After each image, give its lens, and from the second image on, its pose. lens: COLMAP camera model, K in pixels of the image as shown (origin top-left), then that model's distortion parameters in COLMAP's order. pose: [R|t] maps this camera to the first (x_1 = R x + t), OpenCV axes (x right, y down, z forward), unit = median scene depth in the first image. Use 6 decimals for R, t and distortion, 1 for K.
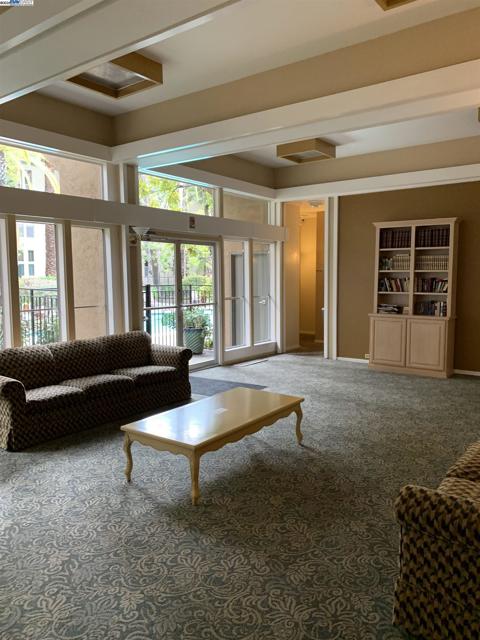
lens RADIAL K [[487.1, 0, 239.4], [0, 487.1, 320.0], [0, 0, 1]] dist [0.036782, -0.043074]
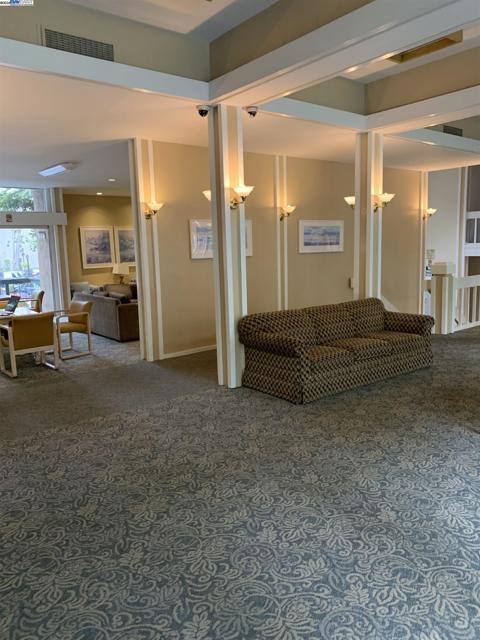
lens RADIAL K [[487.1, 0, 239.4], [0, 487.1, 320.0], [0, 0, 1]] dist [0.036782, -0.043074]
pose [[-0.965739, -0.010983, 0.259285, 0.316354], [0.054334, 0.968404, 0.243395, -0.177348], [-0.253765, 0.249144, -0.934628, 1.841865]]
